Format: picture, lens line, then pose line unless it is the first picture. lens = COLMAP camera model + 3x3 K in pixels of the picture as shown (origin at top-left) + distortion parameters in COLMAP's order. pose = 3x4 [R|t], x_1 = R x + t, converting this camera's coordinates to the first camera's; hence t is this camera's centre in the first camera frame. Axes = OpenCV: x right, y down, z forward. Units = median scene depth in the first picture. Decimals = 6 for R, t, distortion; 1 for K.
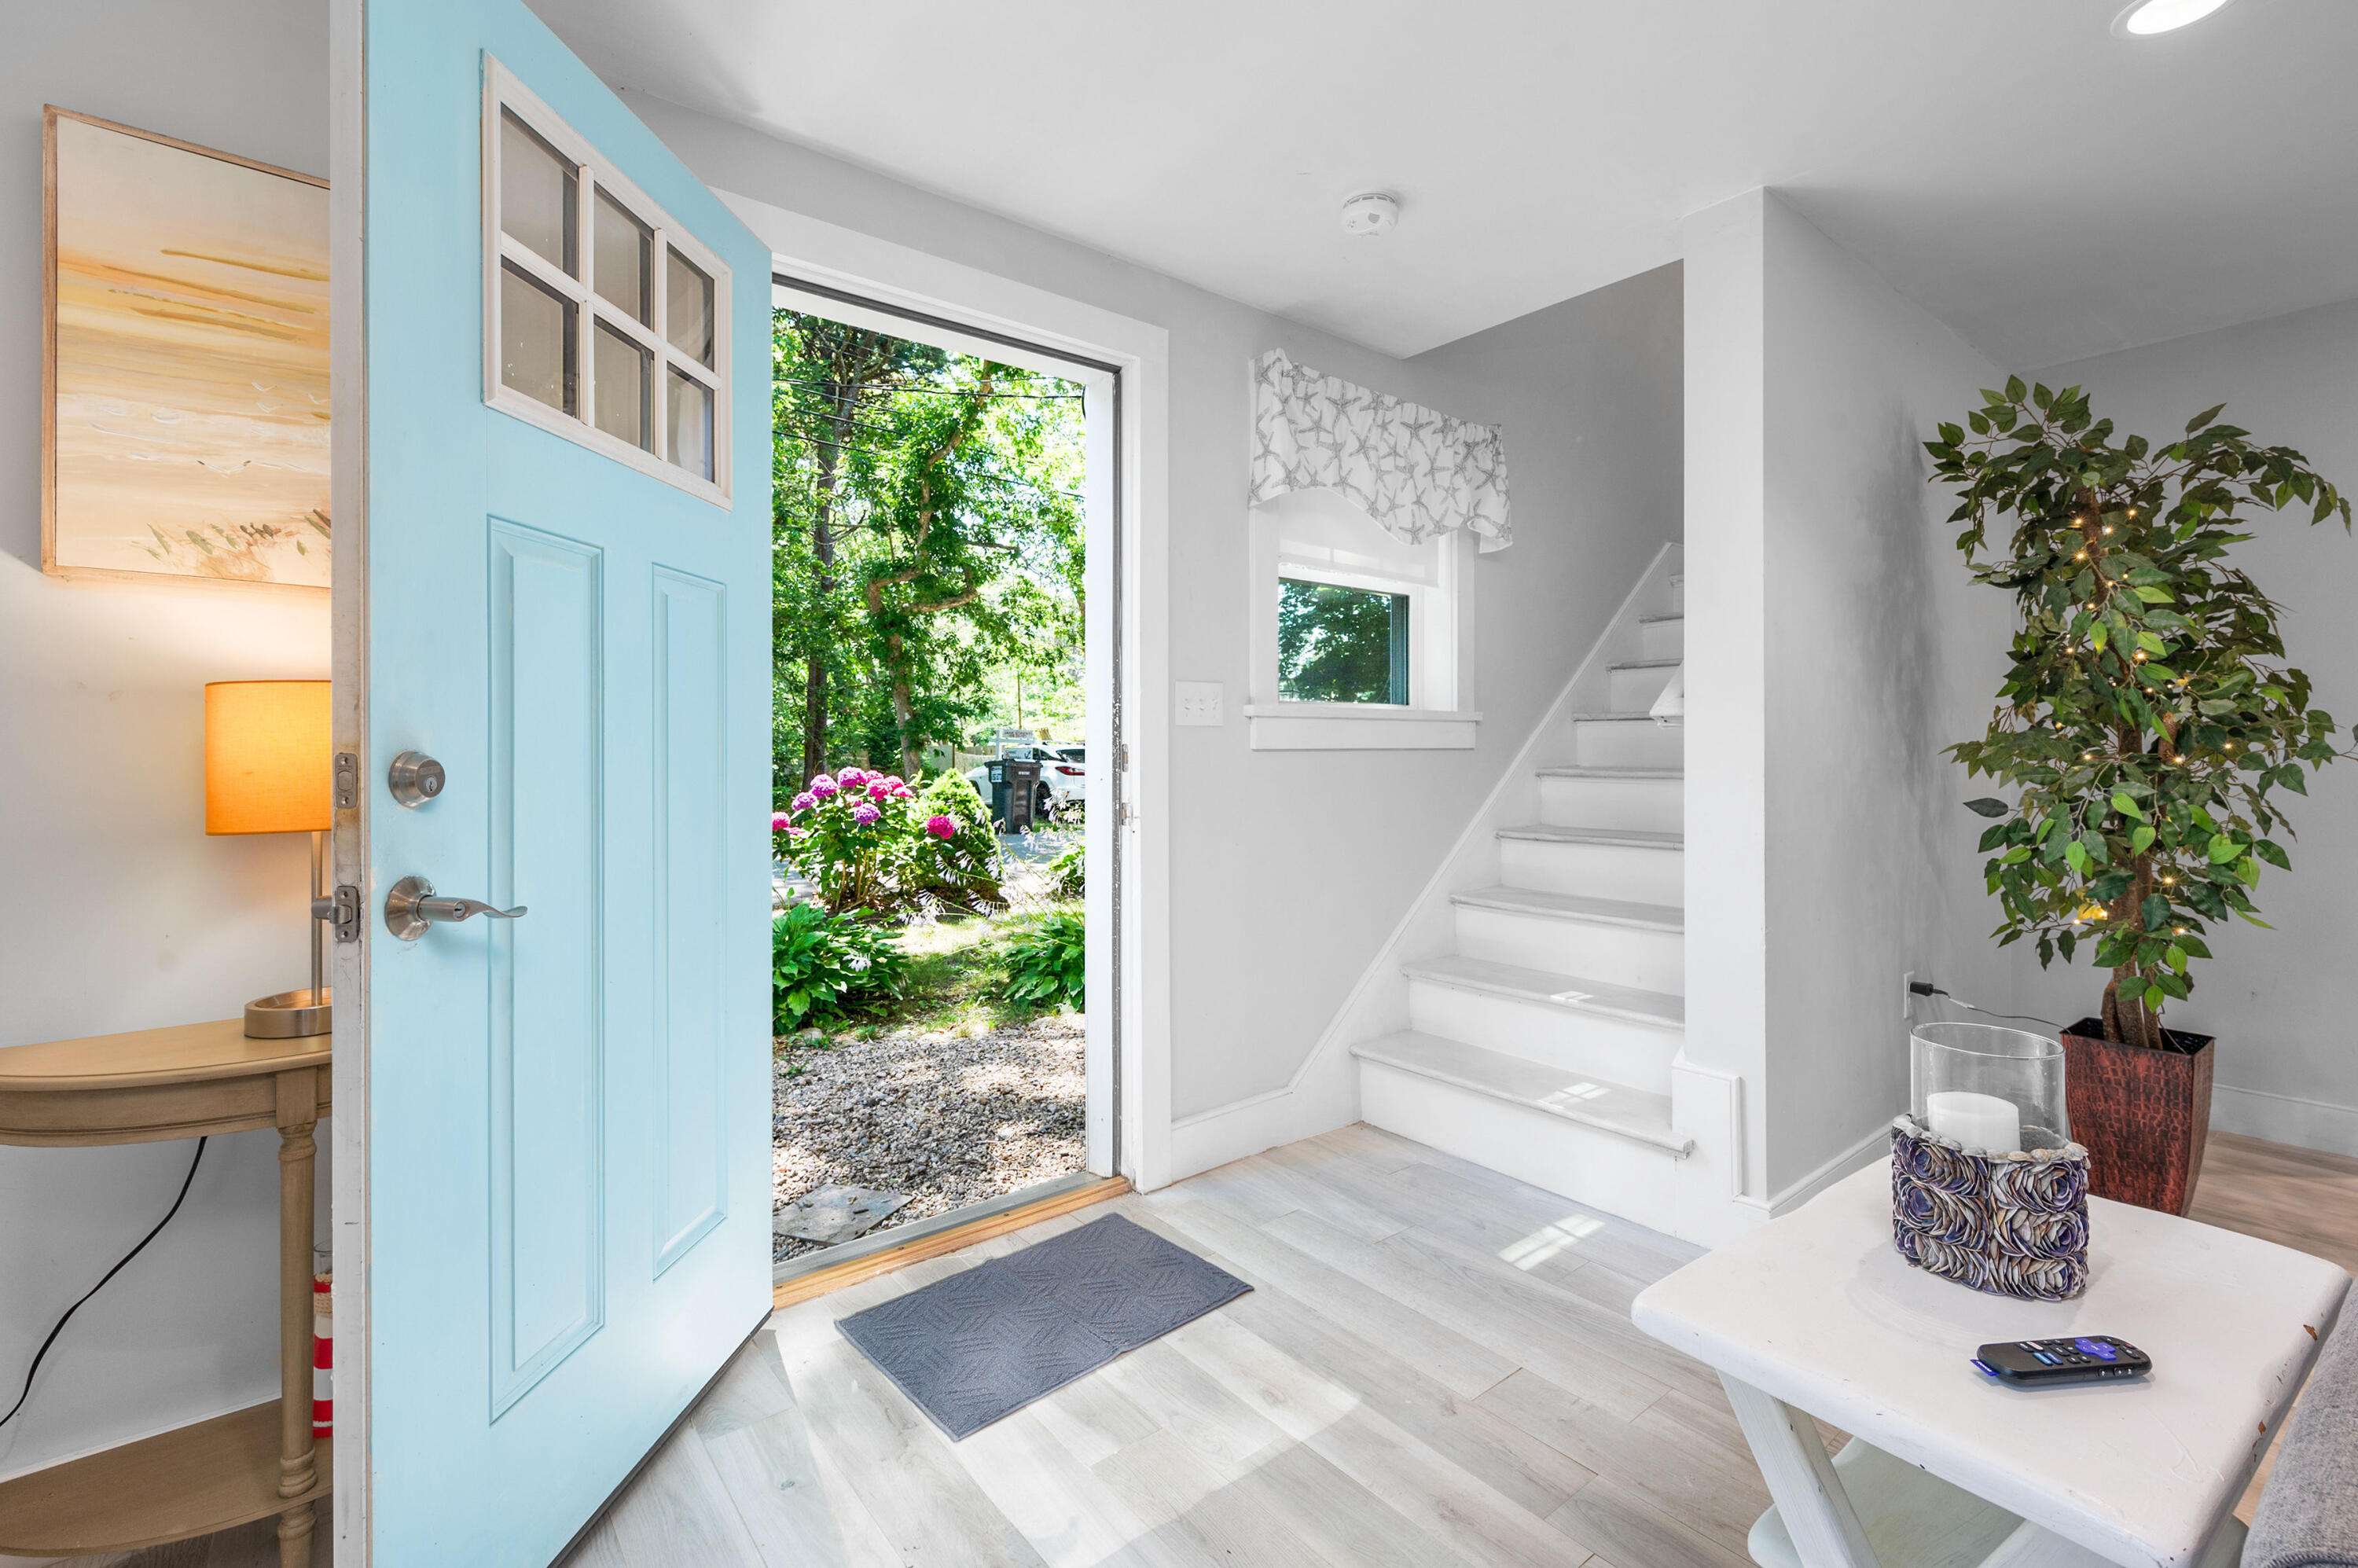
lens RADIAL K [[1056.1, 0, 1200.7], [0, 1056.1, 743.5], [0, 0, 1]] dist [0.000876, 0.000377]
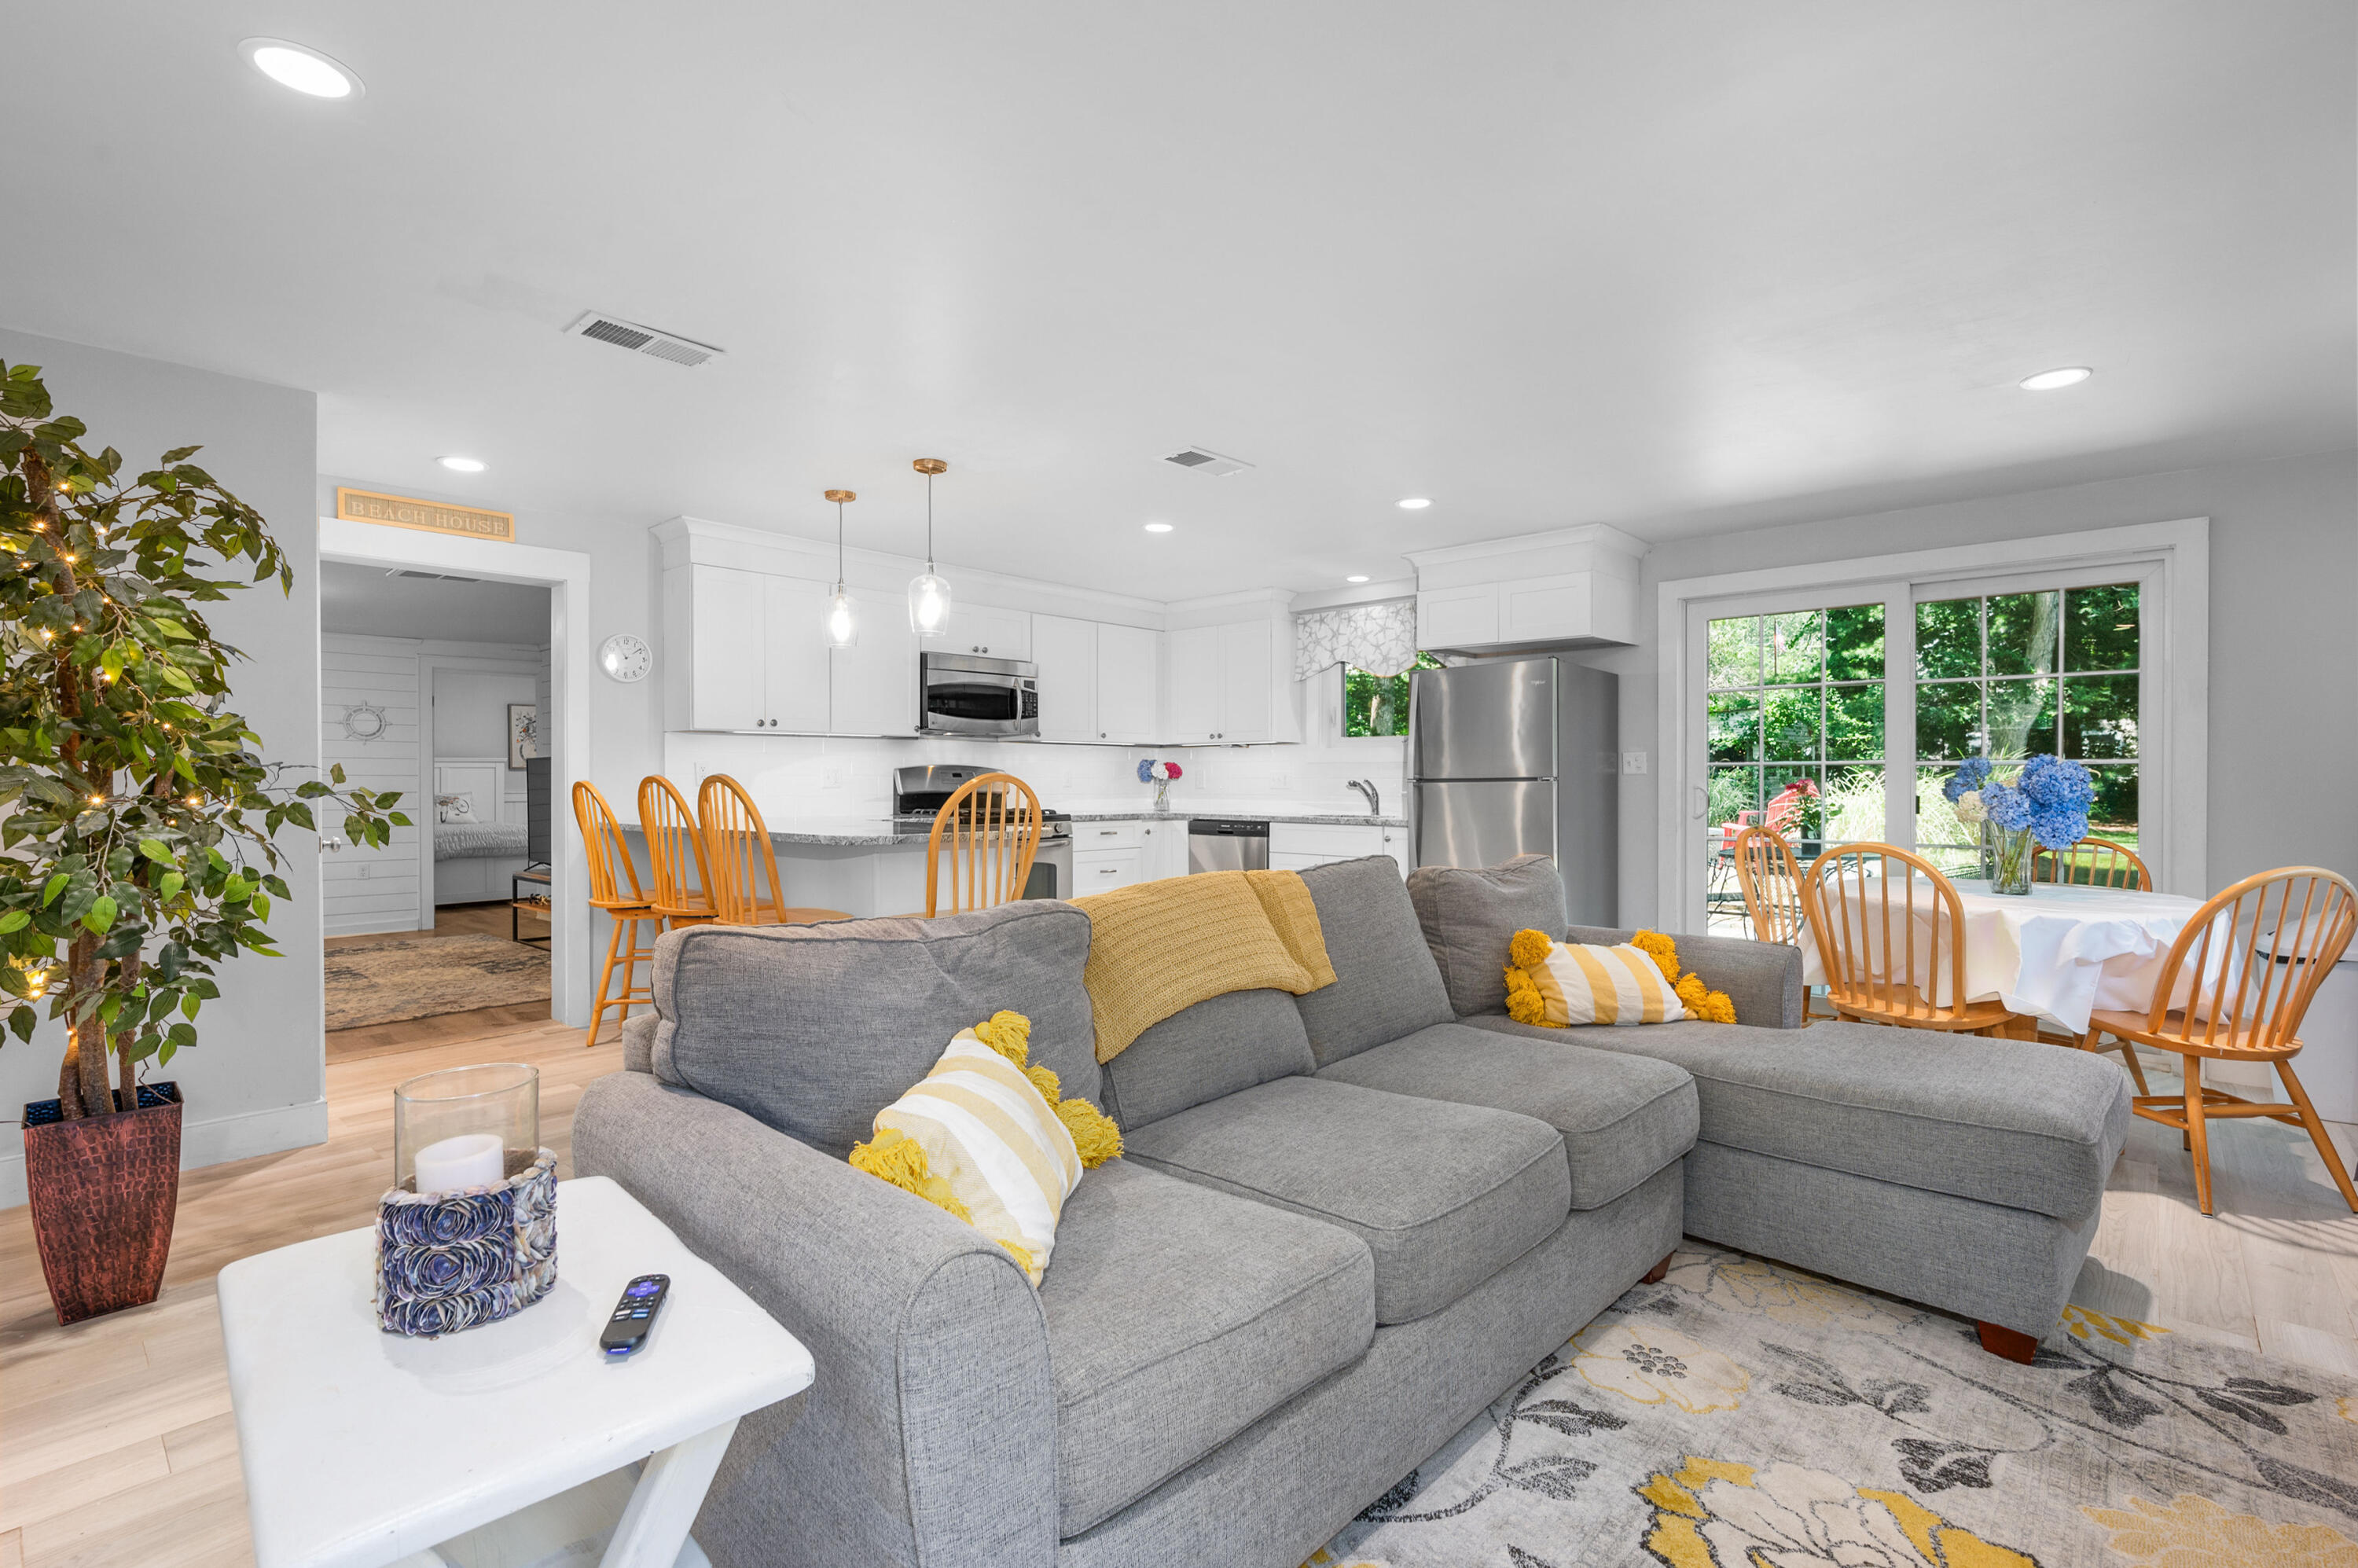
lens RADIAL K [[1054.7, 0, 1201.2], [0, 1054.7, 792.4], [0, 0, 1]] dist [-0.000421, 0.001254]
pose [[-0.149083, -0.010288, 0.988771, -0.163030], [-0.000631, 0.999947, 0.010309, -0.003154], [-0.988825, 0.000913, -0.149081, 0.205947]]
